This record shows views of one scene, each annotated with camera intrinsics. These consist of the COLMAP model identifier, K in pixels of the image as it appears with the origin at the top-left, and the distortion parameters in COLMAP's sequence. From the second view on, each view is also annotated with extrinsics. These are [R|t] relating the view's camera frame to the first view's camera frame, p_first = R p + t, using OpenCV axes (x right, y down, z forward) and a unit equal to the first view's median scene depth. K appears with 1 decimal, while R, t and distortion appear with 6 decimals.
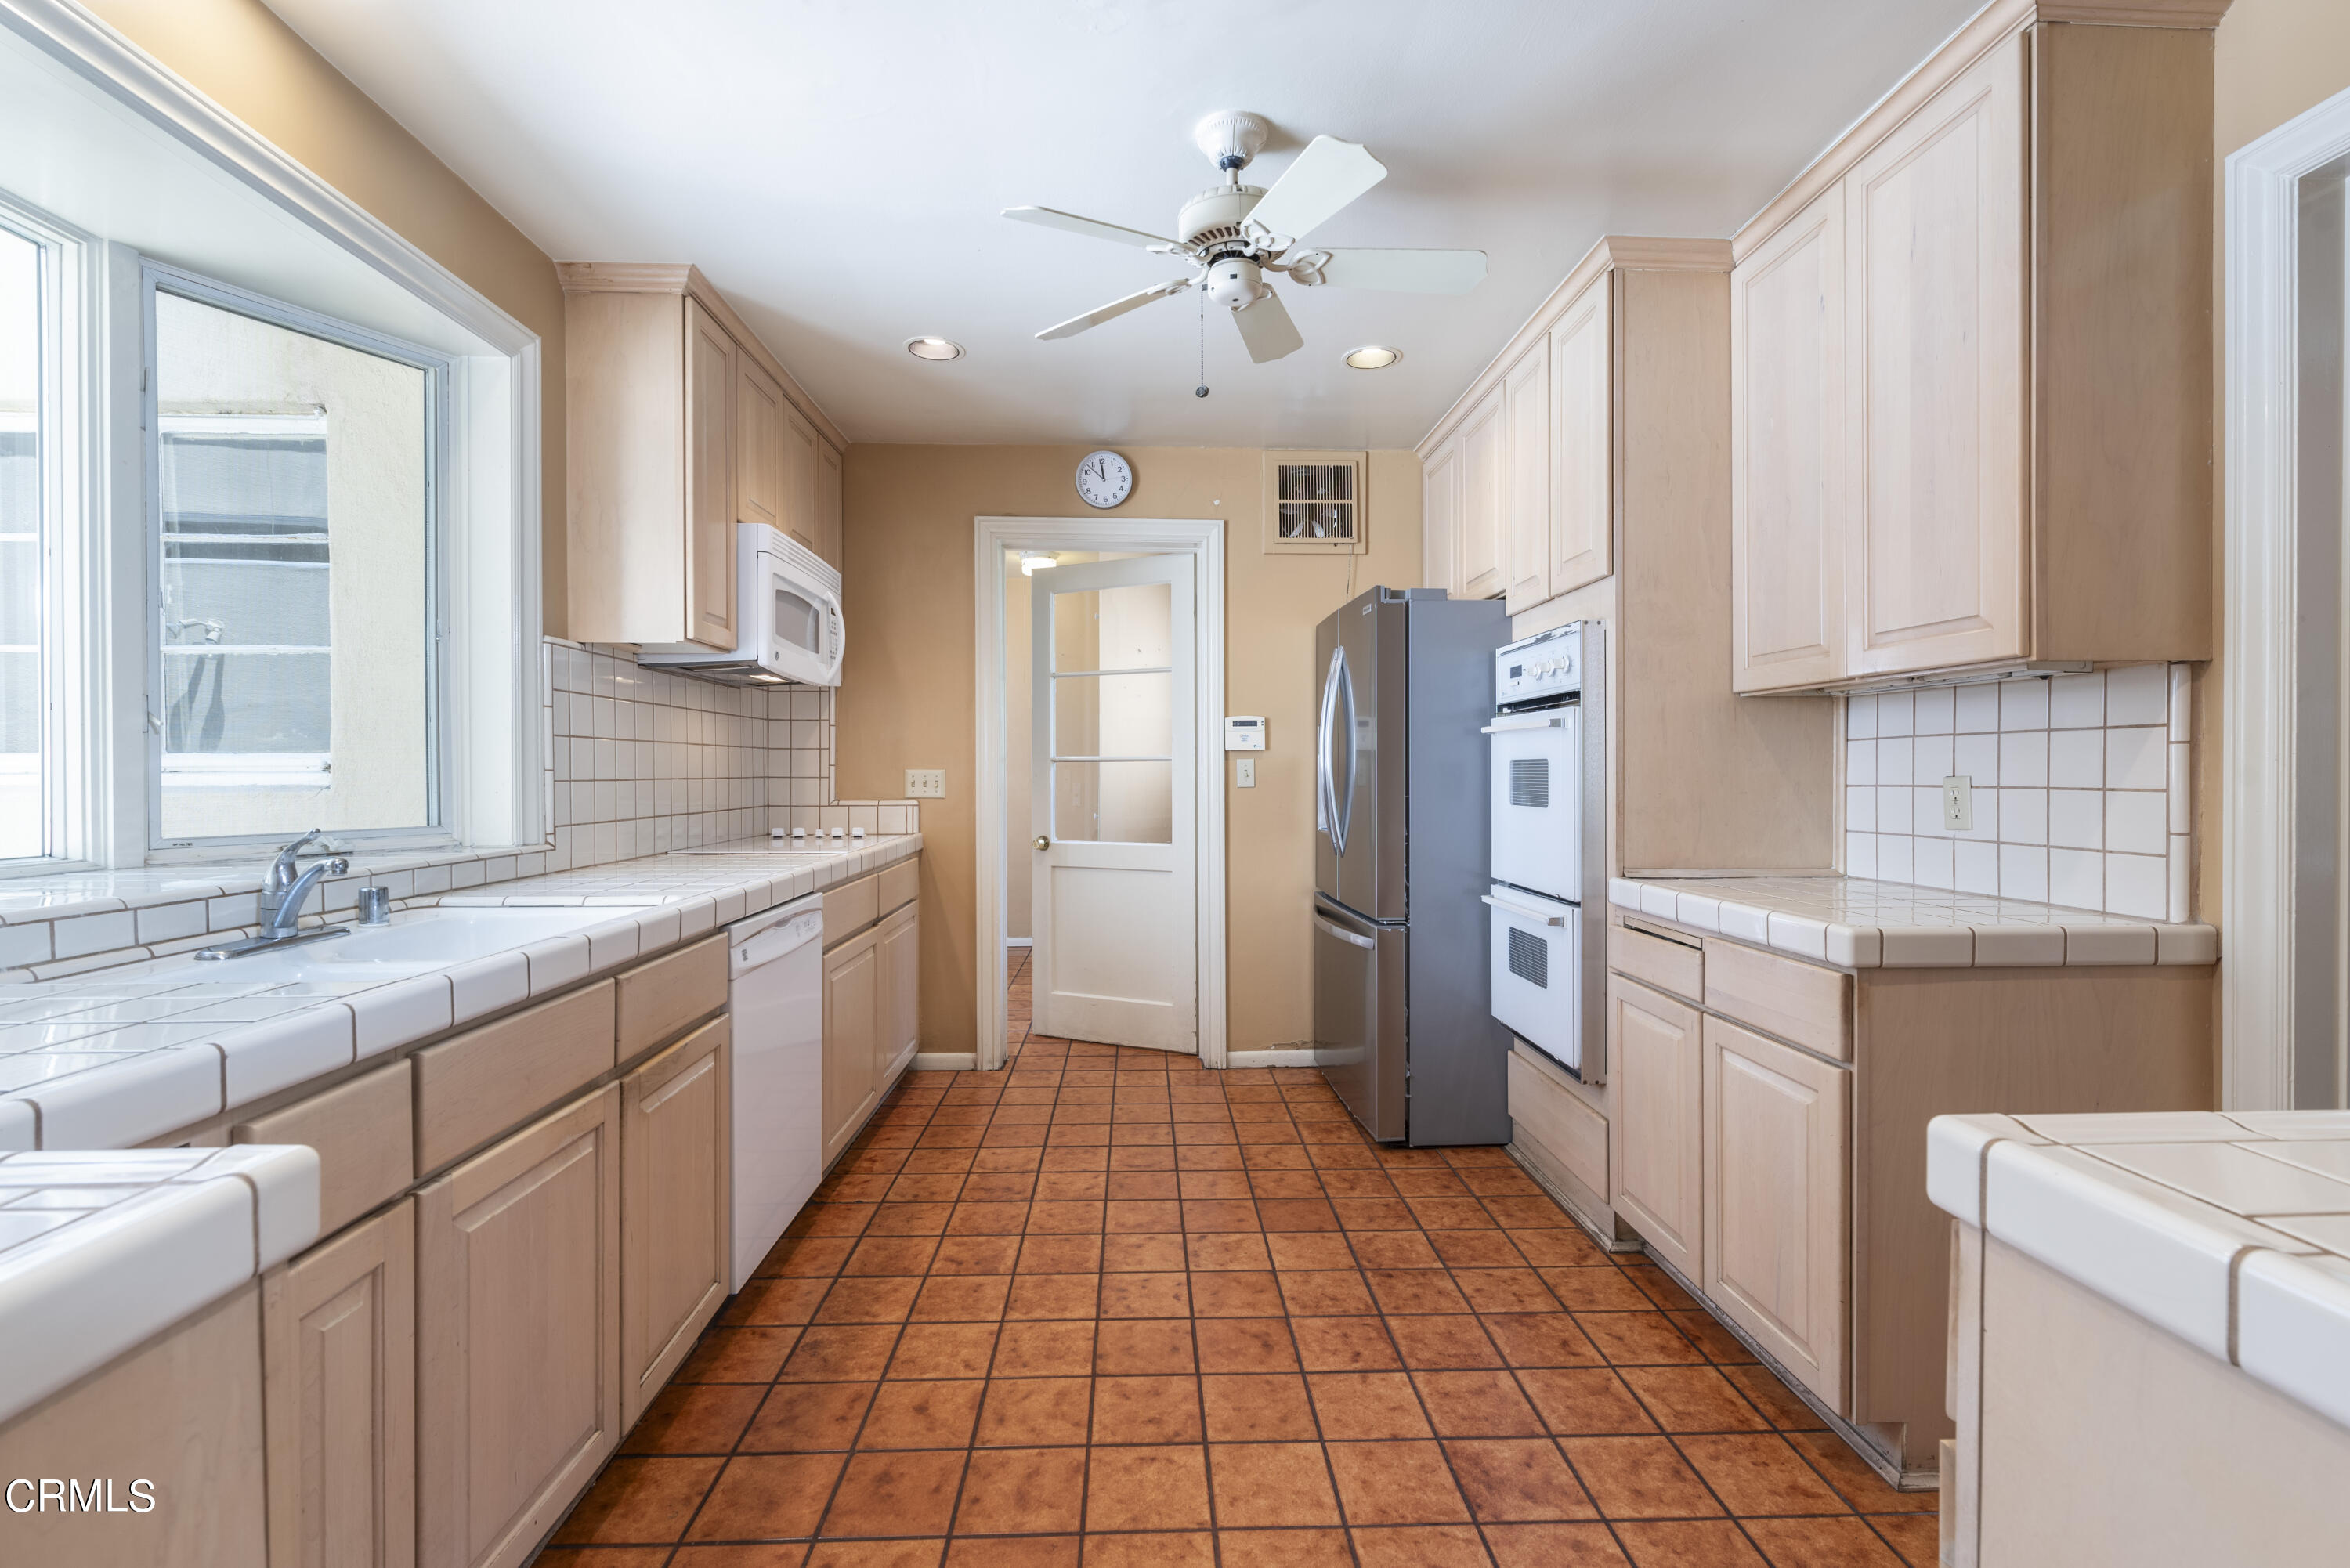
lens RADIAL K [[1010.7, 0, 1175.0], [0, 1010.7, 771.3], [0, 0, 1]] dist [0.004683, -0.000620]
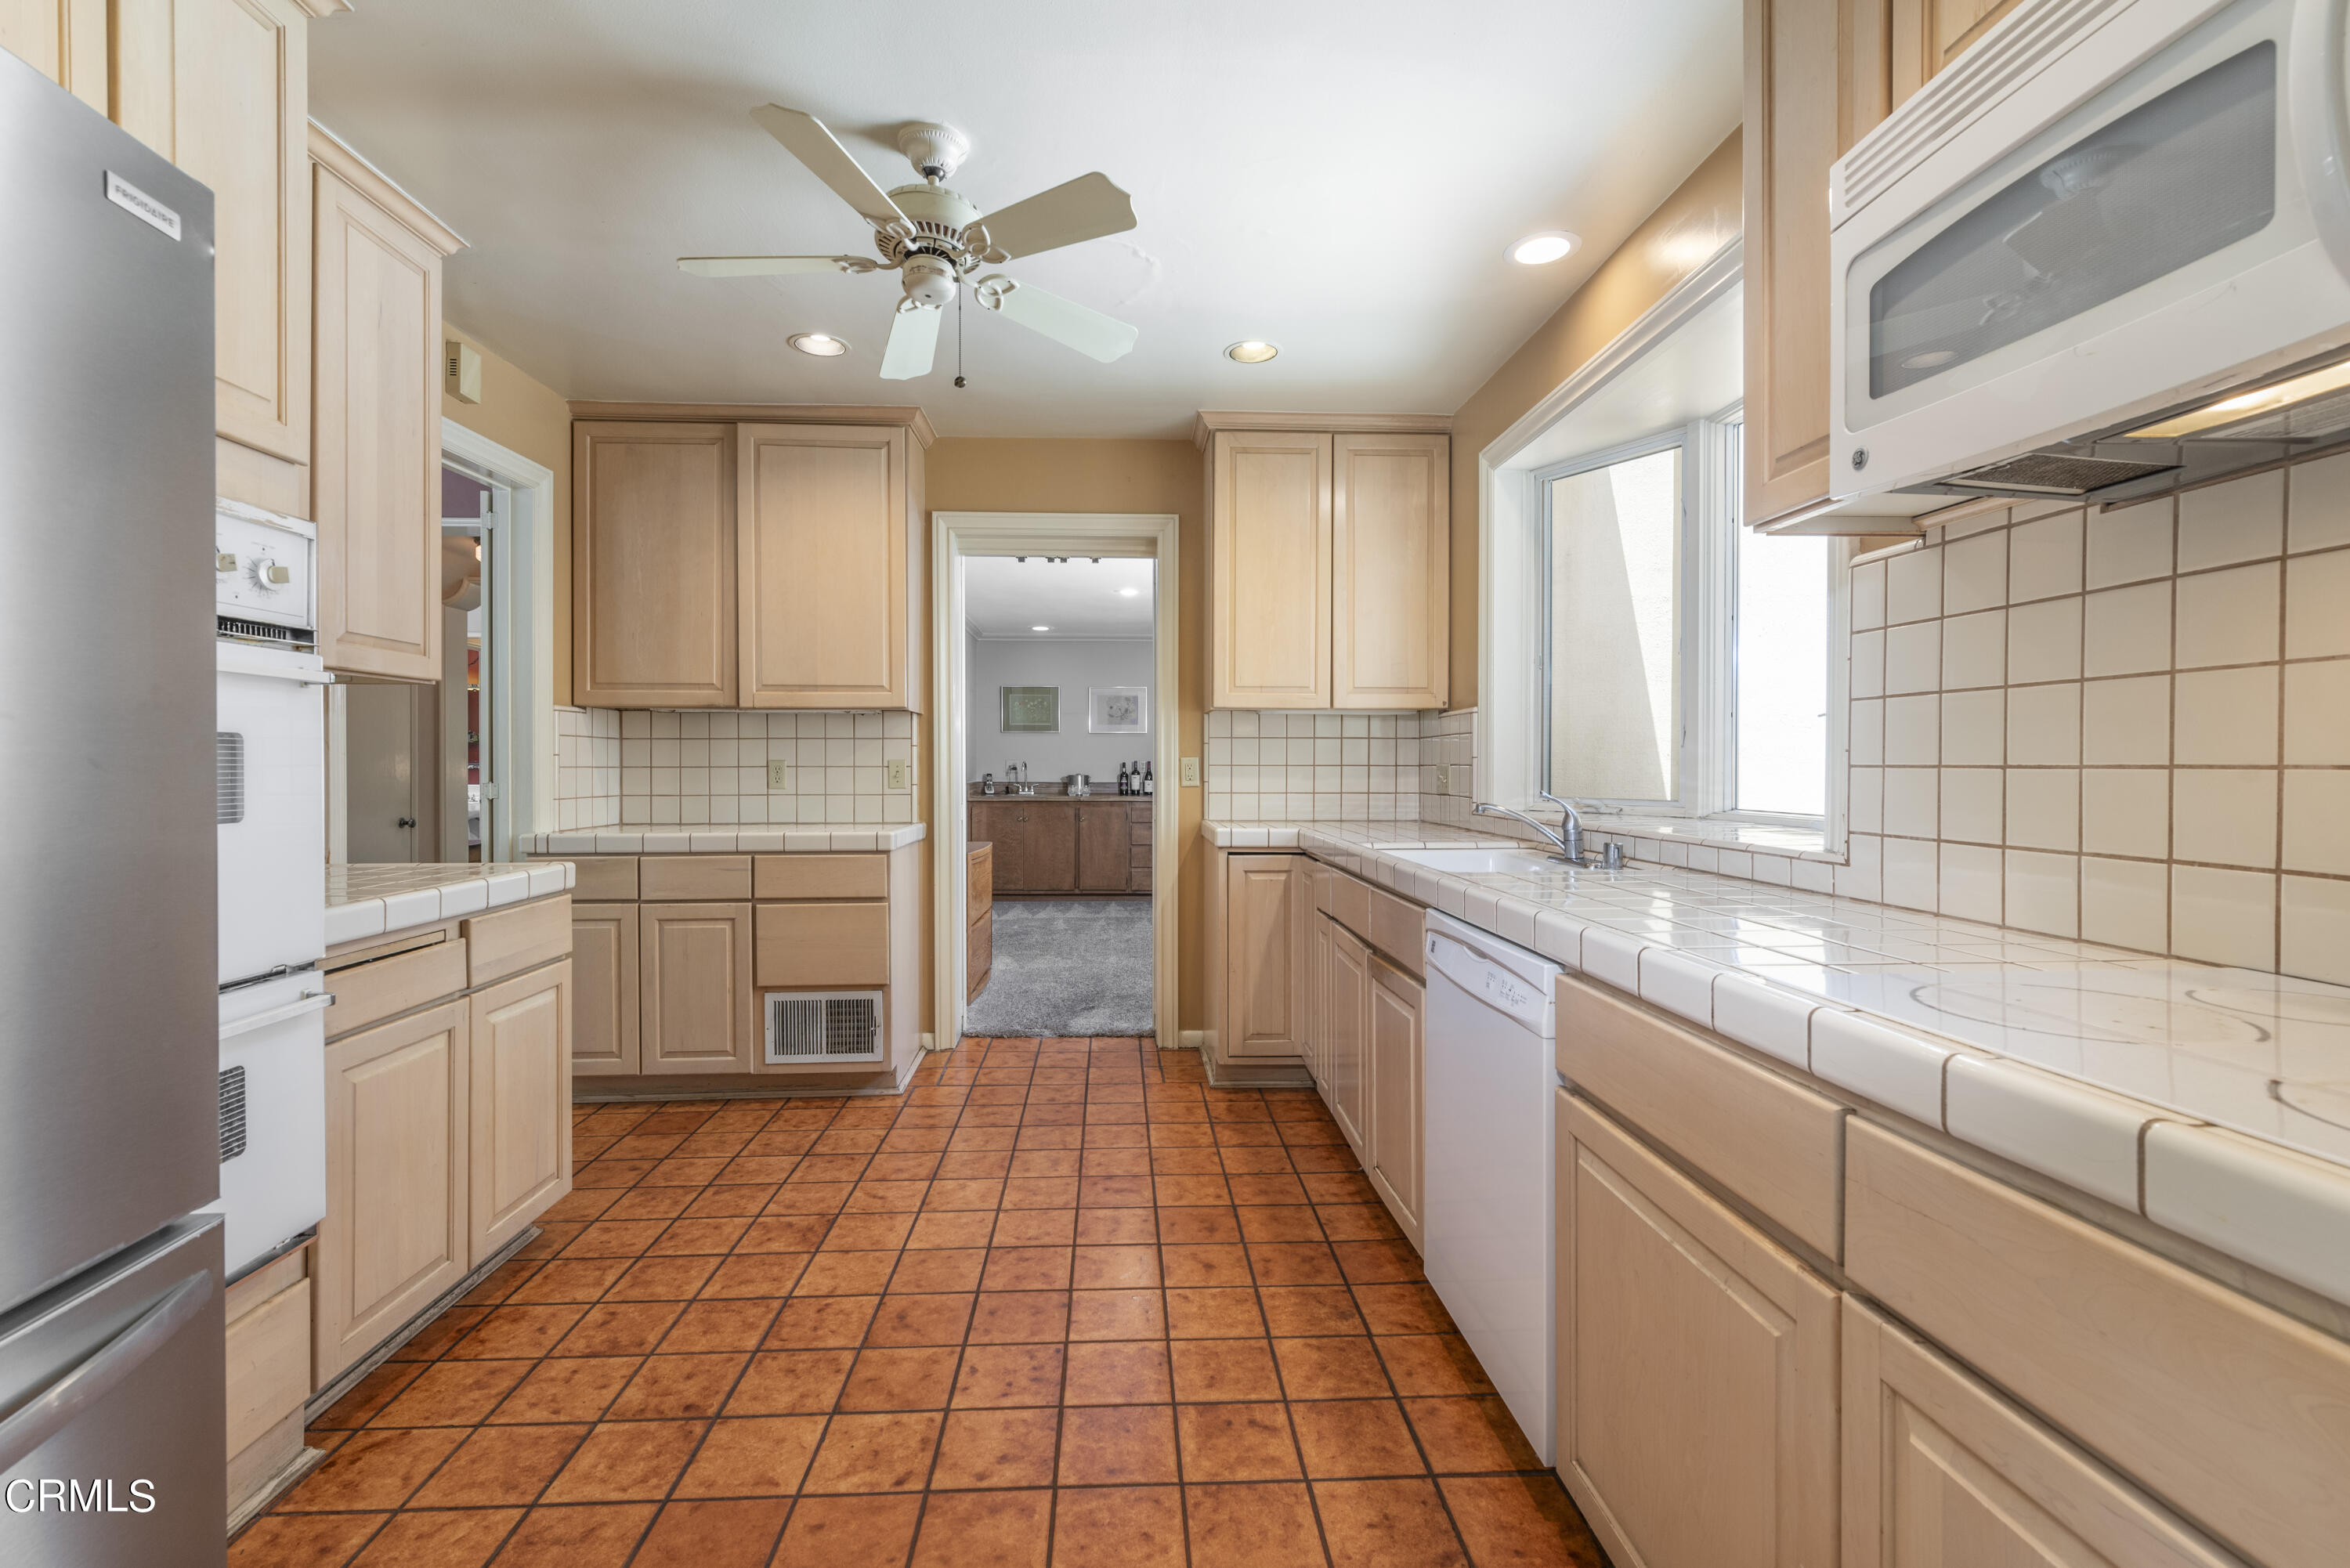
lens RADIAL K [[1010.7, 0, 1161.1], [0, 1010.7, 774.3], [0, 0, 1]] dist [0.004683, -0.000620]
pose [[-0.999957, 0.003666, -0.008524, -0.157827], [0.003566, 0.999925, 0.011701, 0.006074], [0.008566, 0.011670, -0.999895, 1.930003]]
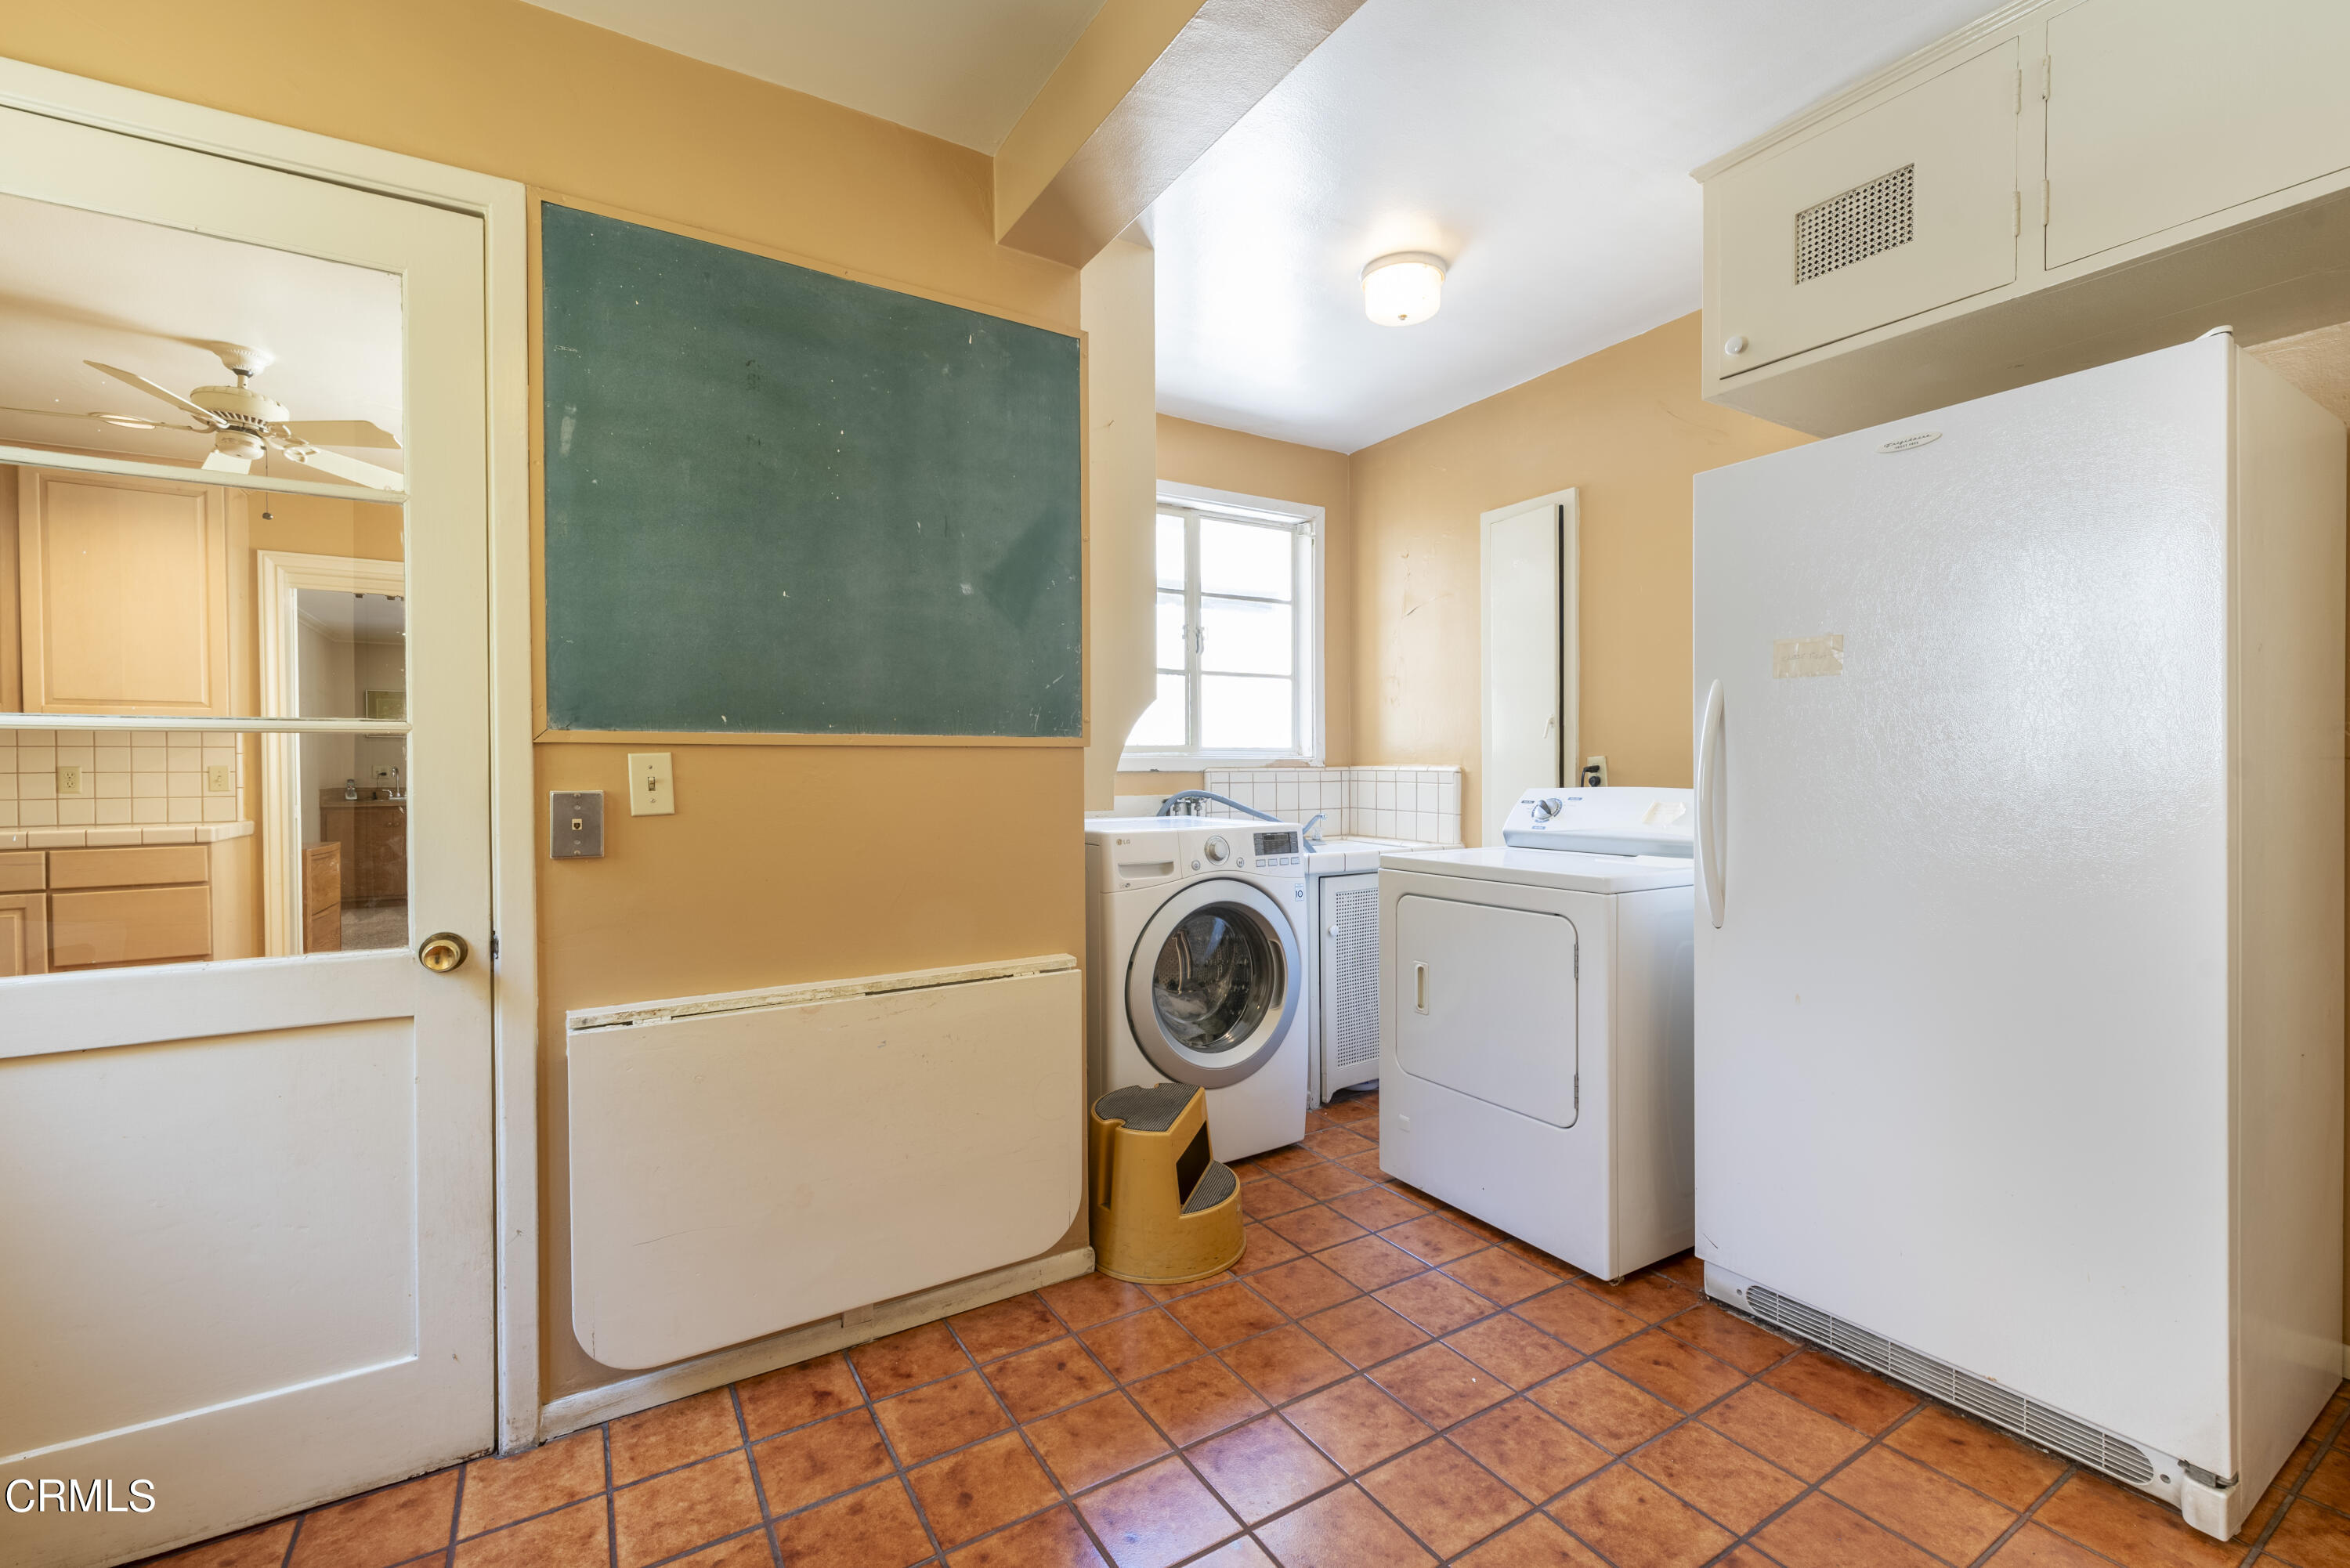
lens RADIAL K [[1010.7, 0, 1188.9], [0, 1010.7, 779.7], [0, 0, 1]] dist [0.004683, -0.000620]
pose [[-0.872391, 0.012669, -0.488644, -0.297062], [0.005726, 0.999860, 0.015700, 0.006171], [0.488775, 0.010899, -0.872342, 2.448130]]
